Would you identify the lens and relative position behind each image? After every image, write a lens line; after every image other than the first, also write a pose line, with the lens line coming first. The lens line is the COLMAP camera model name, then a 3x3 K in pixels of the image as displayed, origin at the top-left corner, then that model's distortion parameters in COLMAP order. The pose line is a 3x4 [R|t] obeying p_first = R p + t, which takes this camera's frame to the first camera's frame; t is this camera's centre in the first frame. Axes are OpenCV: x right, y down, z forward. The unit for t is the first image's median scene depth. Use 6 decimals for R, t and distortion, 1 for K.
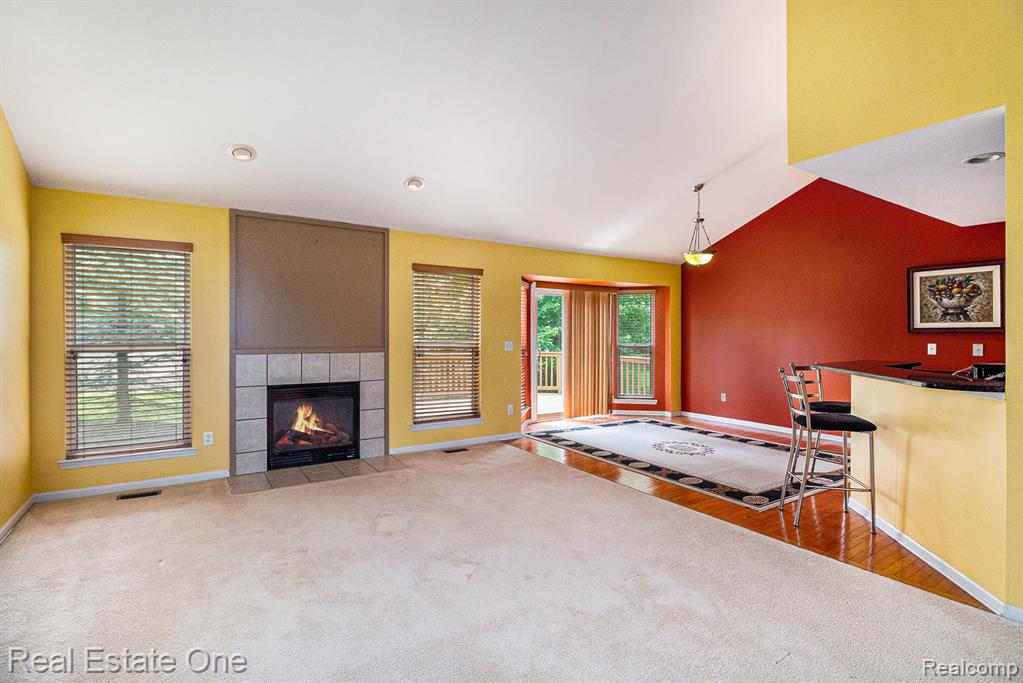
lens RADIAL K [[491.7, 0, 506.3], [0, 491.7, 333.1], [0, 0, 1]] dist [0.004734, -0.013190]
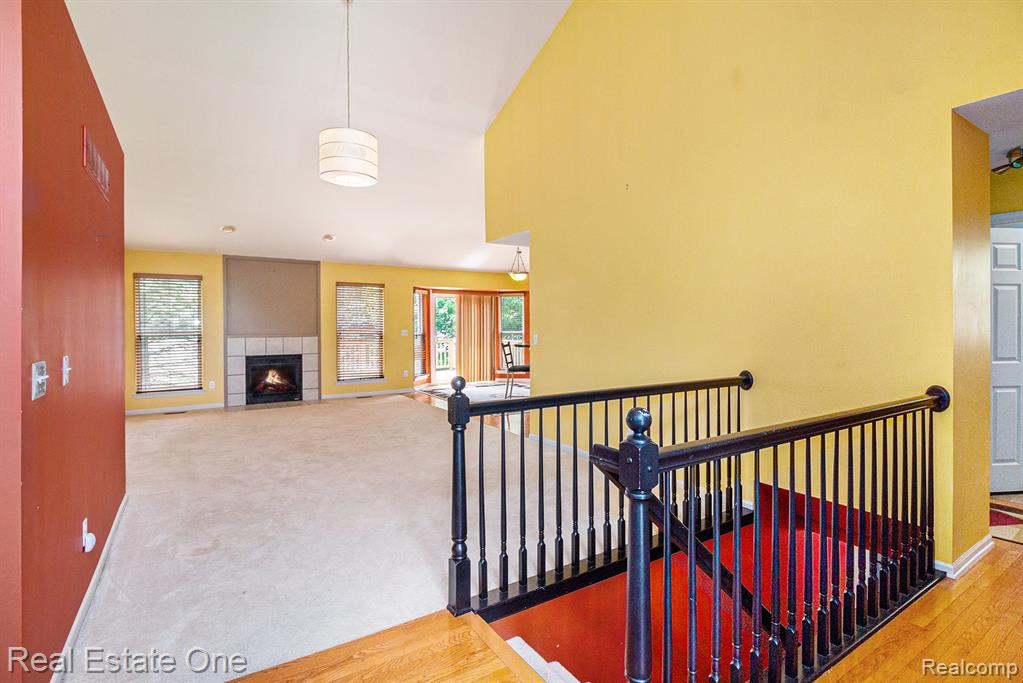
lens RADIAL K [[495.8, 0, 508.1], [0, 495.8, 326.3], [0, 0, 1]] dist [0.000542, -0.014250]
pose [[0.999939, -0.008000, -0.007596, 0.390060], [0.008020, 0.999964, 0.002642, 0.004903], [0.007575, -0.002703, 0.999968, -0.634629]]
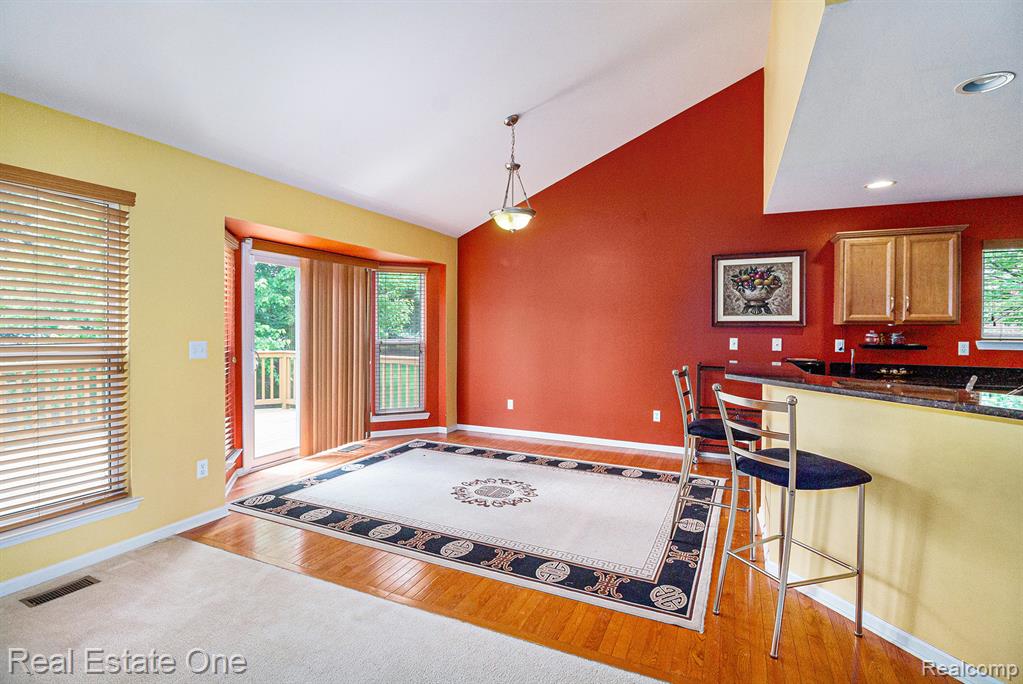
lens RADIAL K [[491.7, 0, 506.3], [0, 491.7, 333.6], [0, 0, 1]] dist [0.004734, -0.013190]
pose [[0.848625, -0.005277, 0.528968, 0.007925], [-0.004709, 0.999835, 0.017529, -0.001299], [-0.528974, -0.017366, 0.848461, 0.424434]]
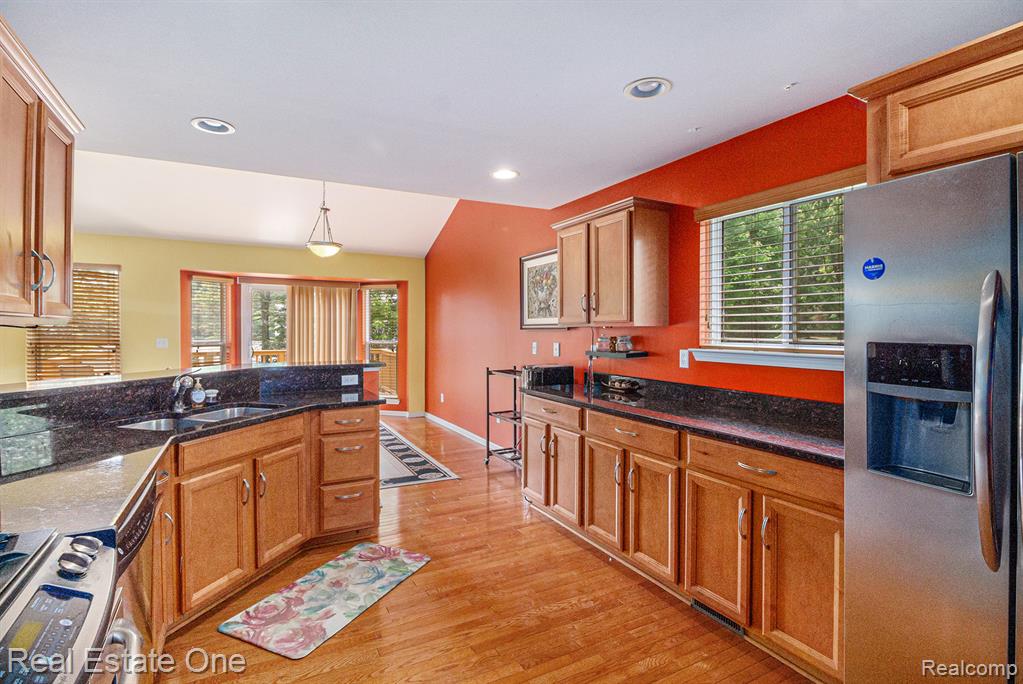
lens RADIAL K [[491.7, 0, 506.3], [0, 491.7, 333.6], [0, 0, 1]] dist [0.004734, -0.013190]
pose [[0.996255, 0.001145, -0.086460, 0.871480], [-0.000259, 0.999947, 0.010258, -0.003082], [0.086467, -0.010197, 0.996203, 0.101760]]
